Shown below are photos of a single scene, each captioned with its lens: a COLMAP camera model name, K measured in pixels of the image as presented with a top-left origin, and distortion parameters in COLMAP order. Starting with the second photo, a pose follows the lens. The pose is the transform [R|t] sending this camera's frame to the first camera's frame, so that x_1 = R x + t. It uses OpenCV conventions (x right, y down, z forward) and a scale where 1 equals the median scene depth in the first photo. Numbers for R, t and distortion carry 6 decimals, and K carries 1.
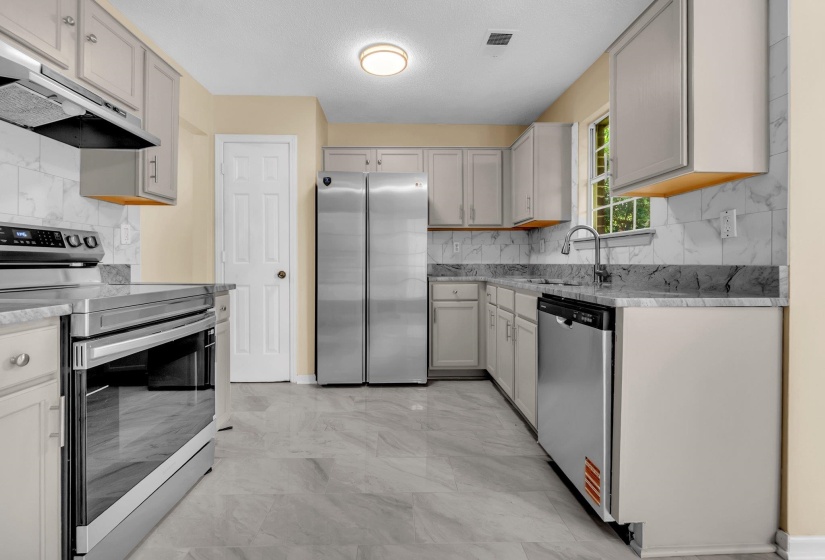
lens RADIAL K [[364.6, 0, 406.0], [0, 364.6, 265.2], [0, 0, 1]] dist [-0.003815, 0.000172]
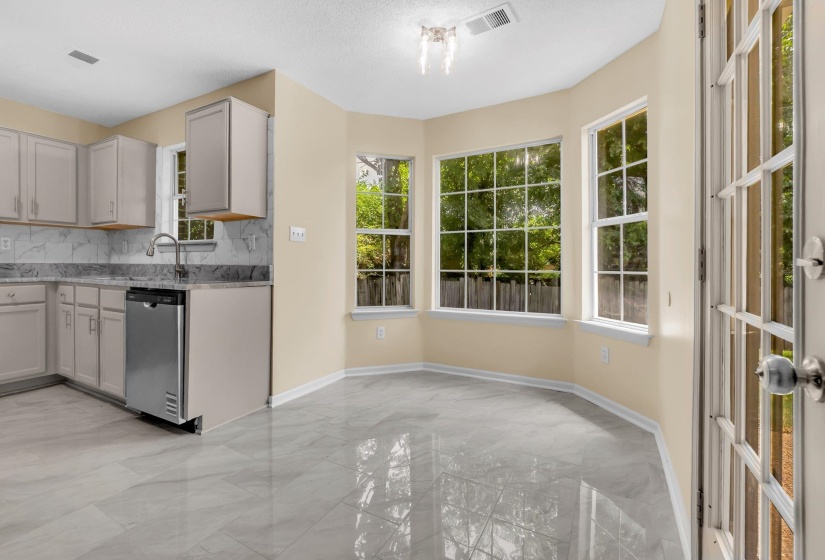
lens RADIAL K [[364.6, 0, 406.0], [0, 364.6, 265.2], [0, 0, 1]] dist [-0.003815, 0.000172]
pose [[0.513005, 0.001798, 0.858384, -0.176458], [-0.001342, 0.999998, -0.001293, 0.001621], [-0.858385, -0.000489, 0.513006, -0.376371]]
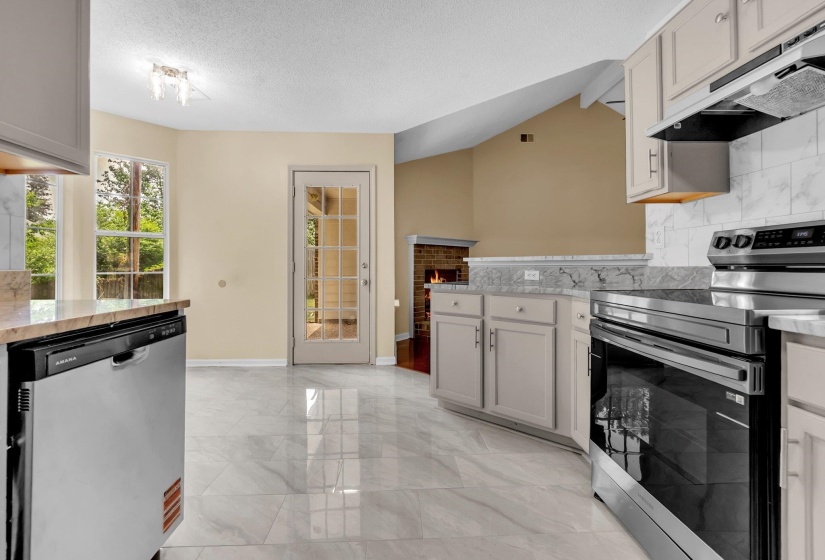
lens RADIAL K [[364.6, 0, 406.0], [0, 364.6, 265.2], [0, 0, 1]] dist [-0.003815, 0.000172]
pose [[-0.999994, 0.001974, -0.002727, -0.044908], [0.001990, 0.999981, -0.005768, -0.002870], [0.002716, -0.005773, -0.999980, 1.130374]]
